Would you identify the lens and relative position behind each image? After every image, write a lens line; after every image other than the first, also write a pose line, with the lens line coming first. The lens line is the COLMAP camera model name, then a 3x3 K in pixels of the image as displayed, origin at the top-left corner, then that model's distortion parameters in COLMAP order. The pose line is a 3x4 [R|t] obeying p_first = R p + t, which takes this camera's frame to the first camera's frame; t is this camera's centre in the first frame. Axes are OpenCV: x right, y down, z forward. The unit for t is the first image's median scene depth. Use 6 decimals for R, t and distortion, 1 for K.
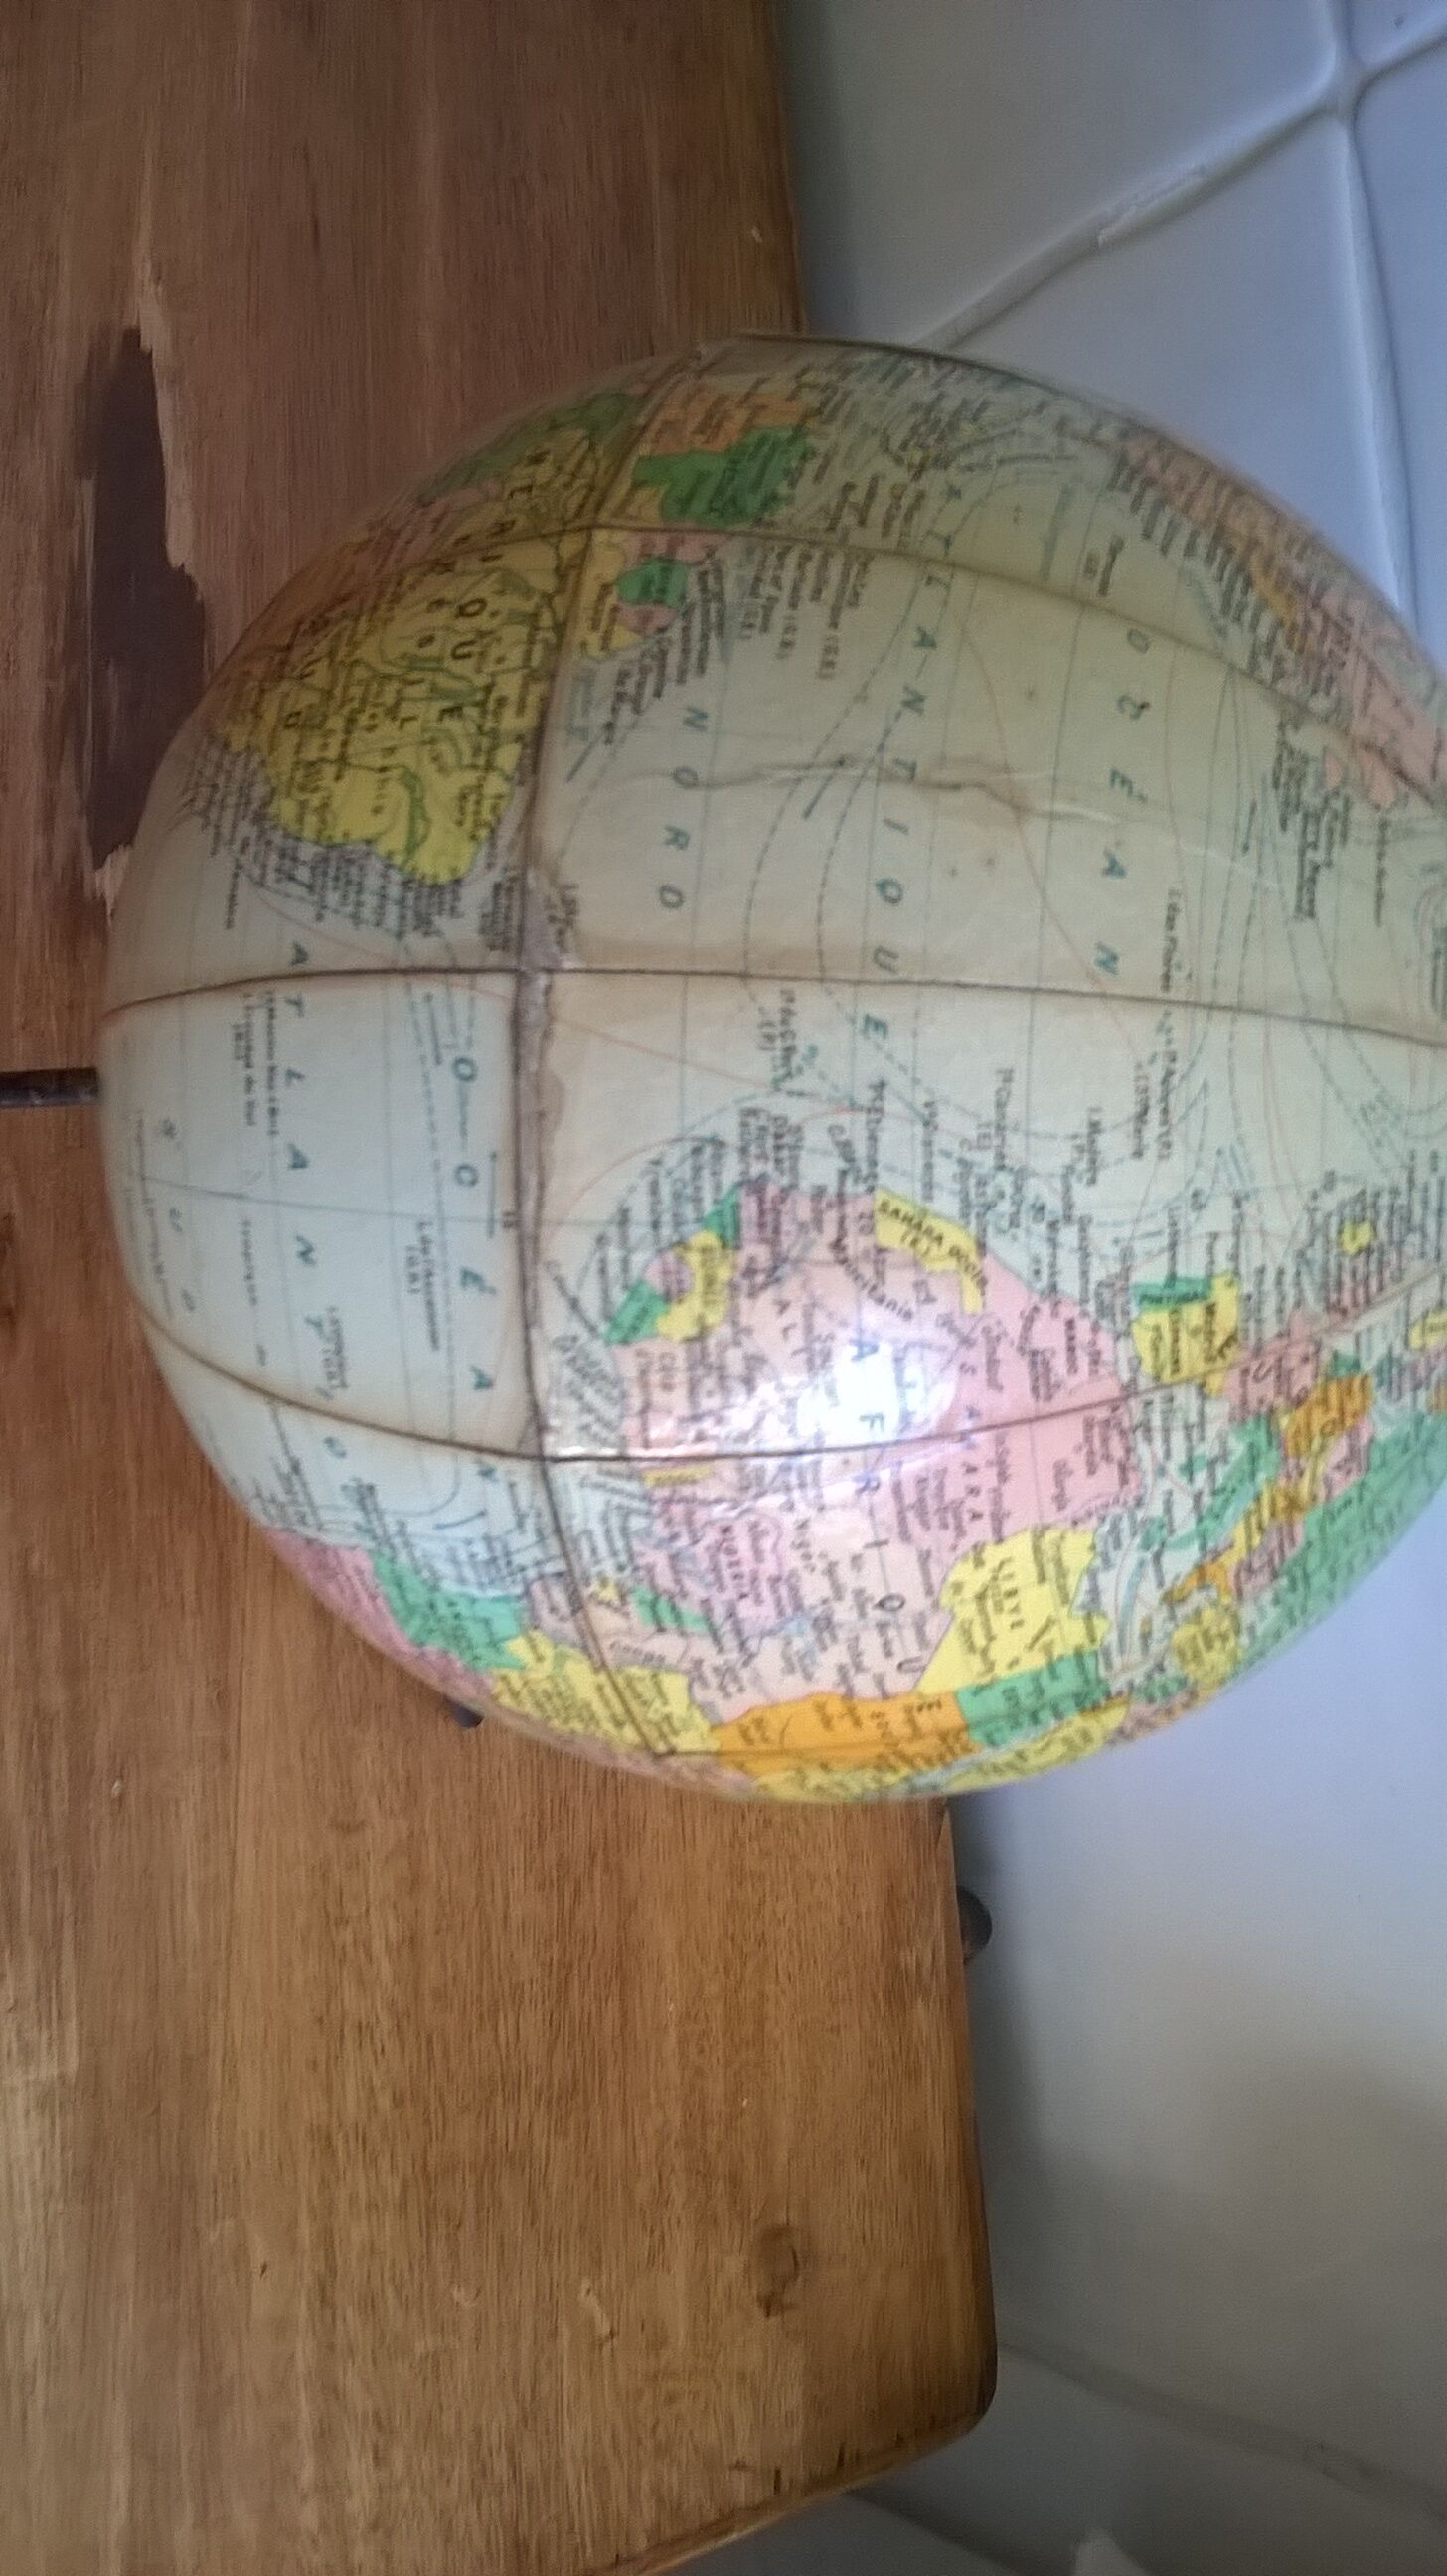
lens RADIAL K [[2411.7, 0, 812.0], [0, 2411.7, 1286.0], [0, 0, 1]] dist [-0.000124, -0.002214]
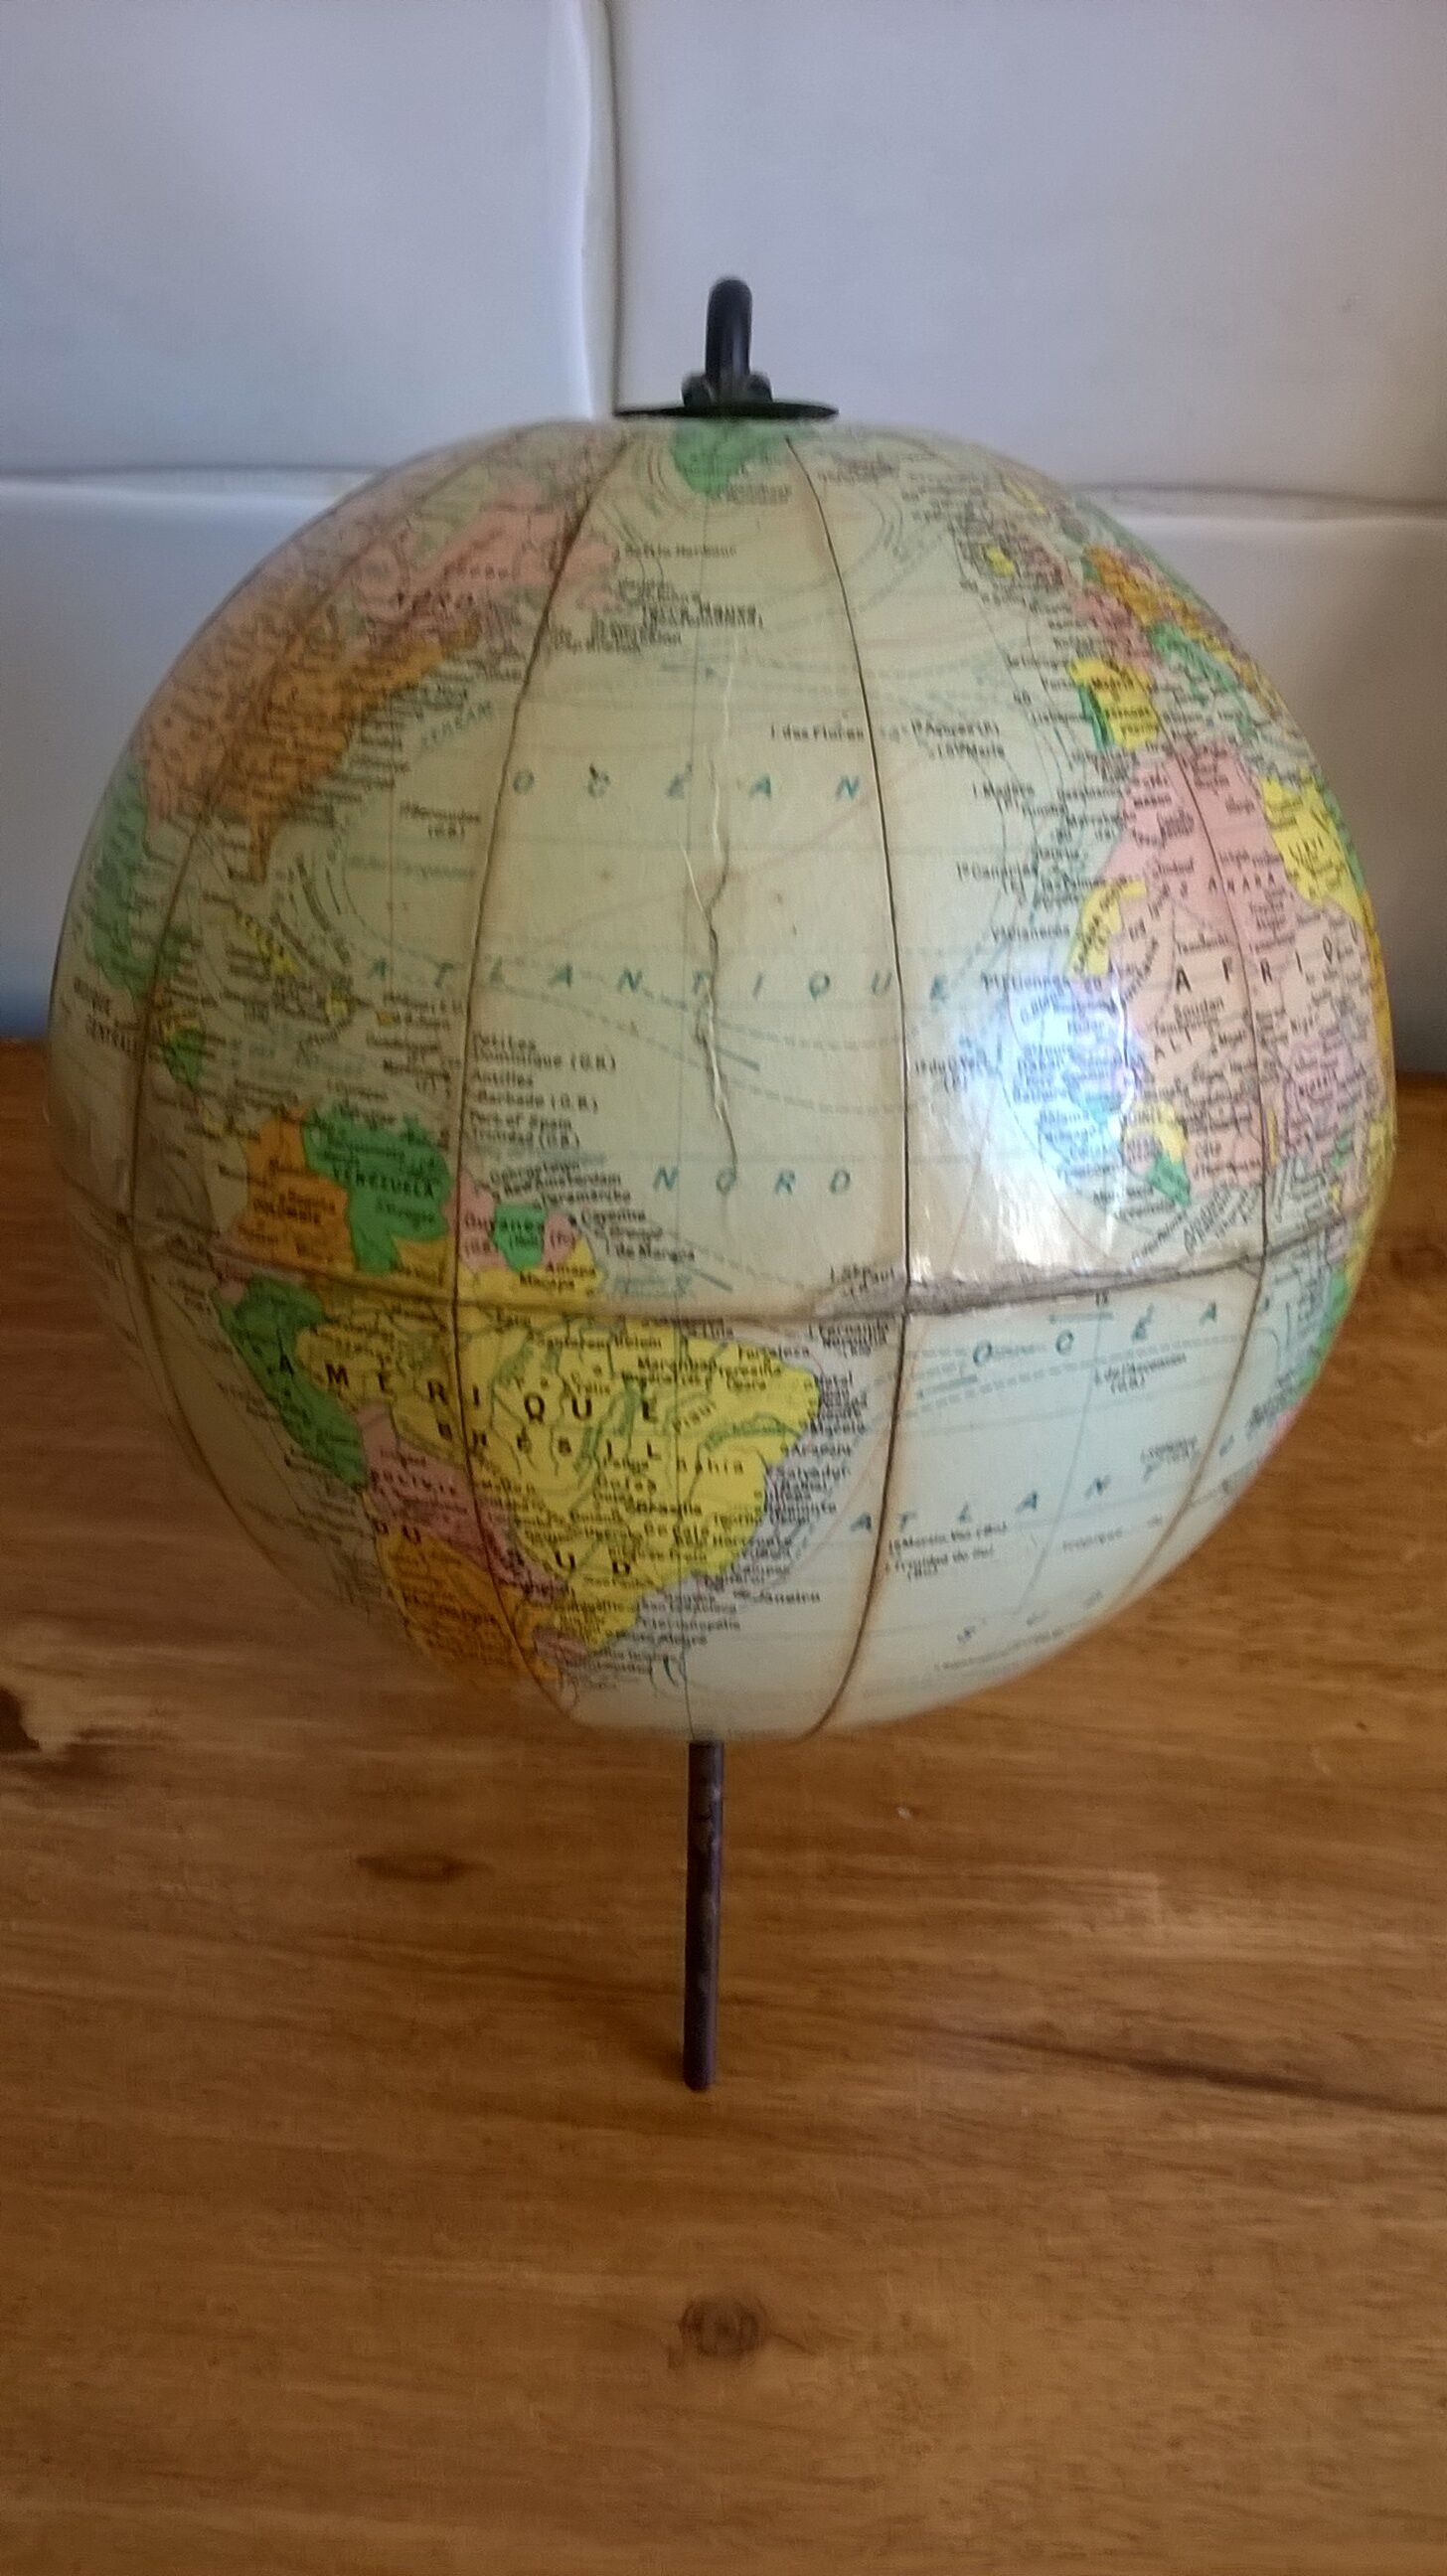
lens RADIAL K [[2554.4, 0, 689.8], [0, 2554.4, 1231.6], [0, 0, 1]] dist [-0.096377, 0.001693]
pose [[-0.099764, -0.994679, -0.025687, -0.042096], [0.966220, -0.103011, 0.236236, -0.483661], [-0.237626, -0.001252, 0.971356, -0.119623]]
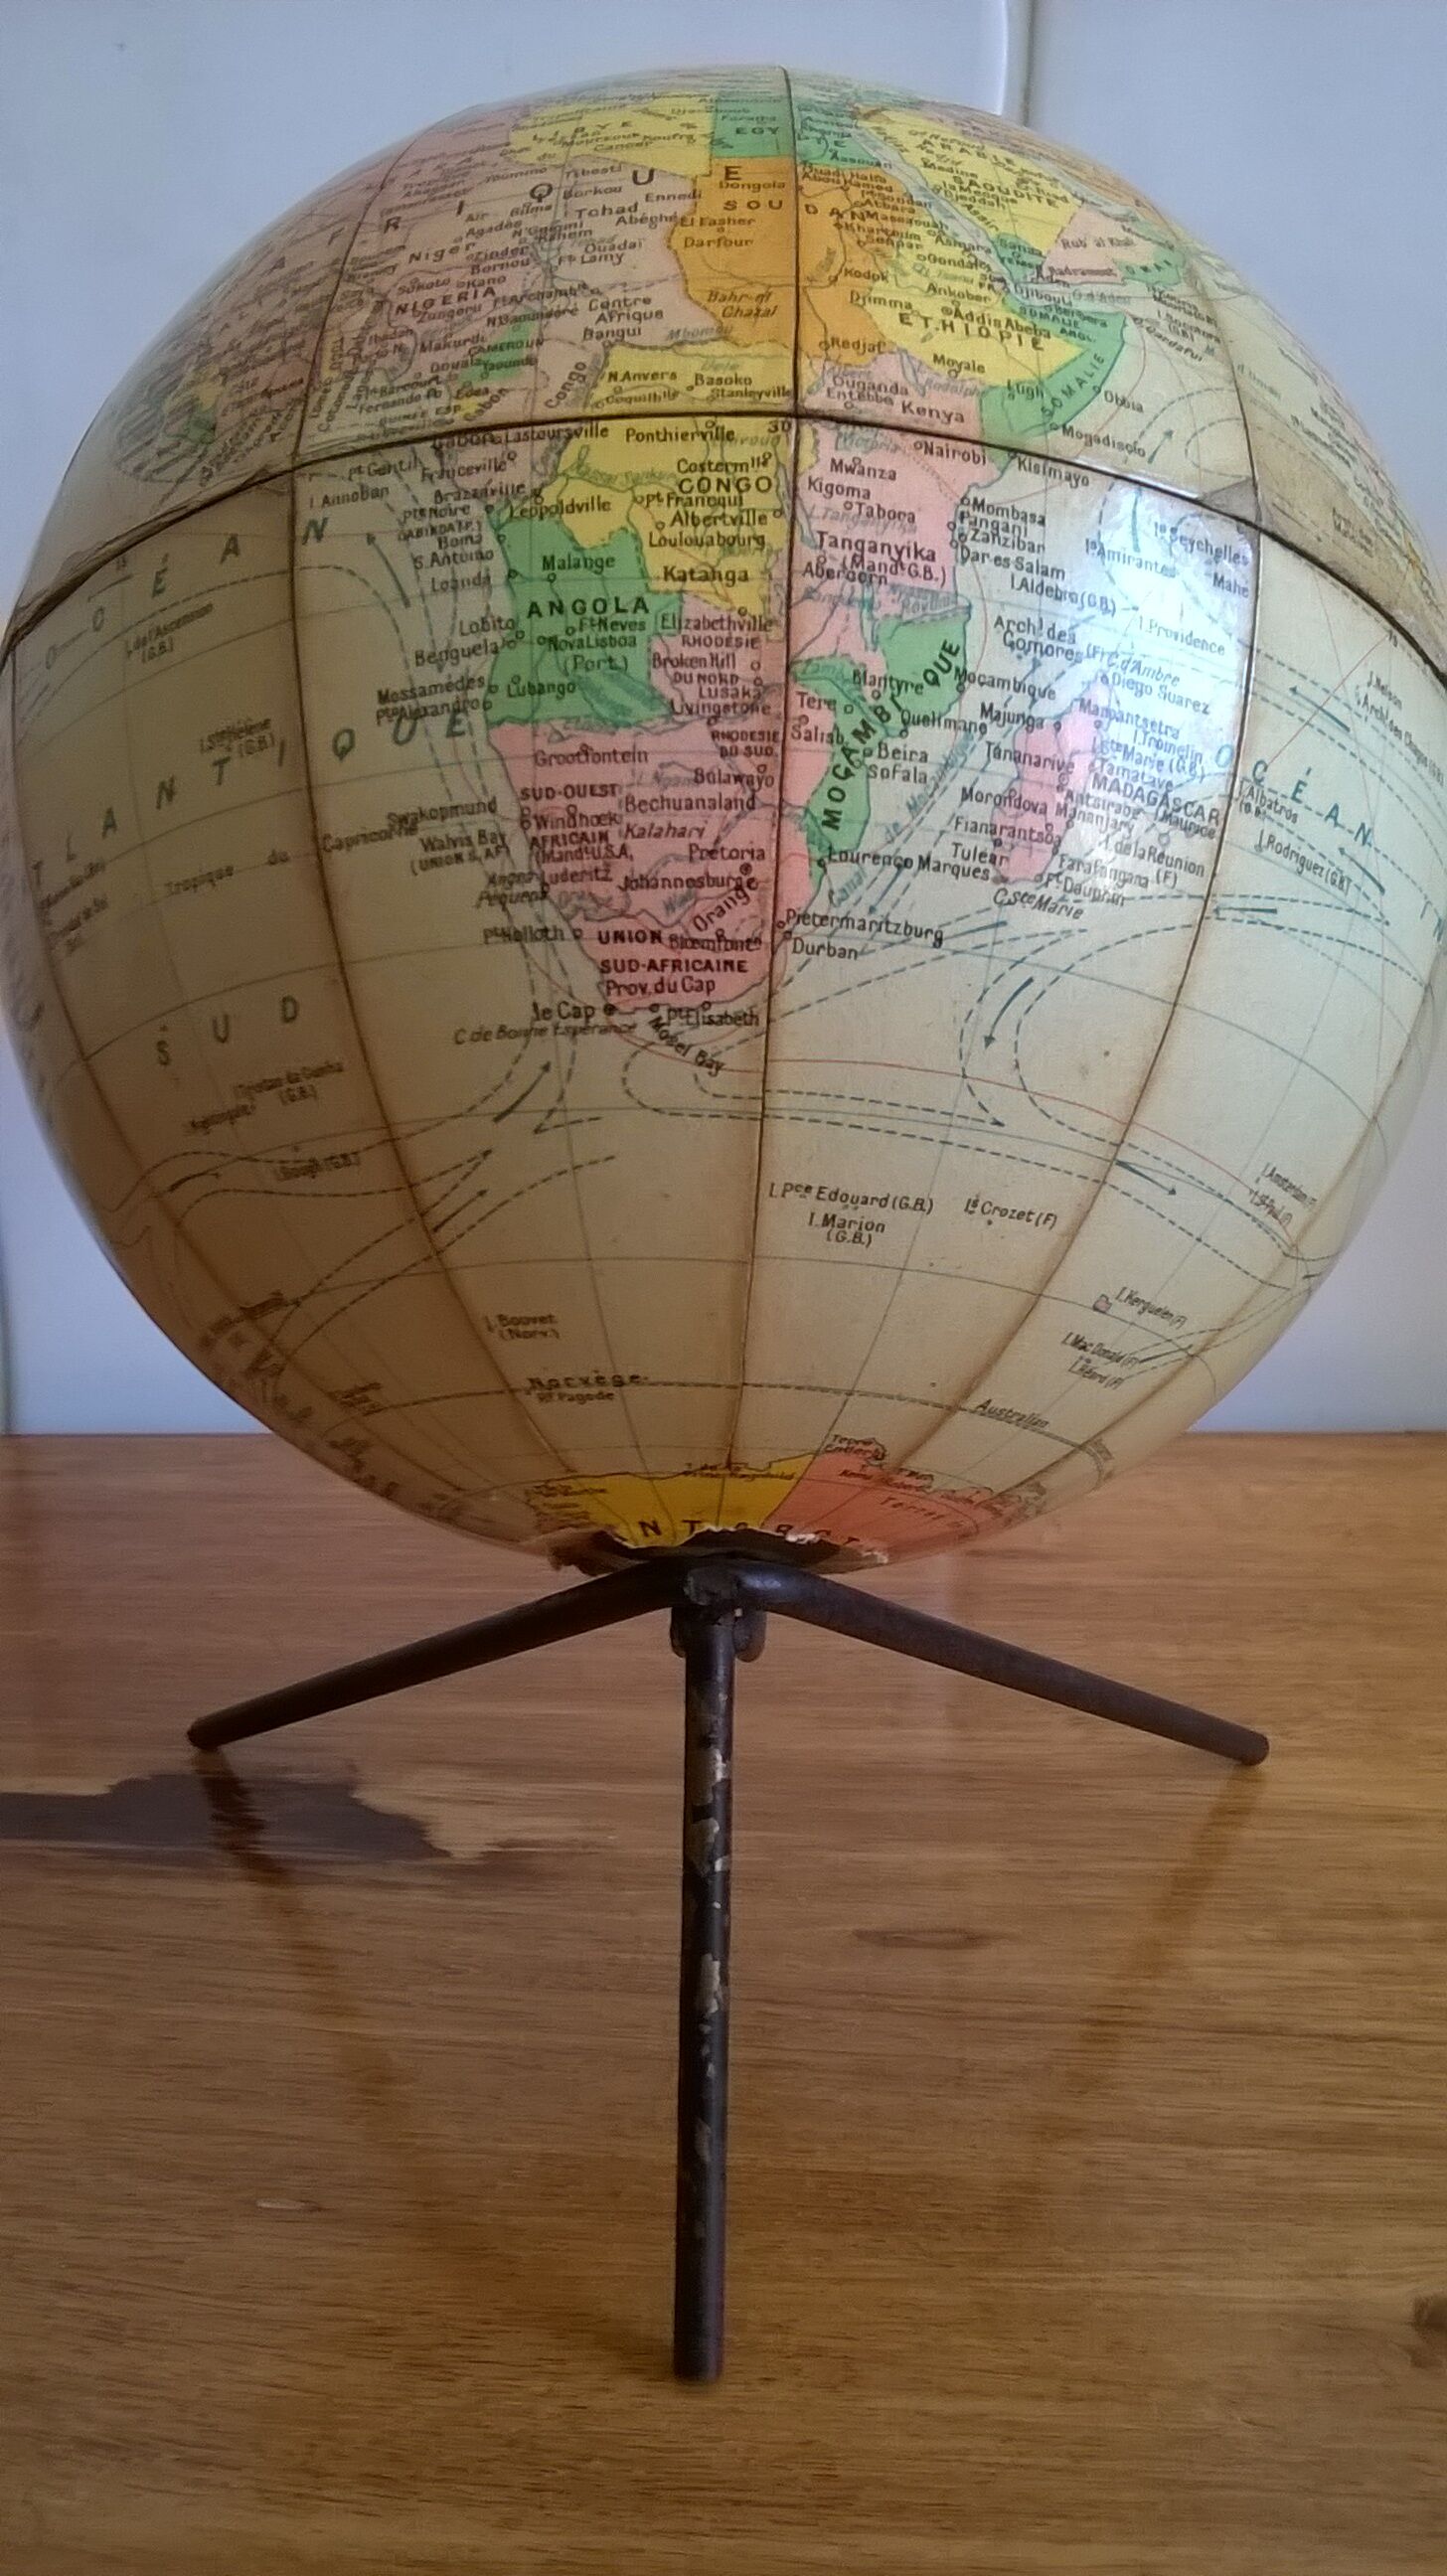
lens RADIAL K [[2401.6, 0, 846.4], [0, 2401.6, 1284.0], [0, 0, 1]] dist [-0.004631, -0.381306]
pose [[0.214585, -0.861751, 0.459715, -0.771386], [0.628869, -0.238232, -0.740115, 0.823448], [0.747314, 0.447918, 0.490808, 0.851909]]
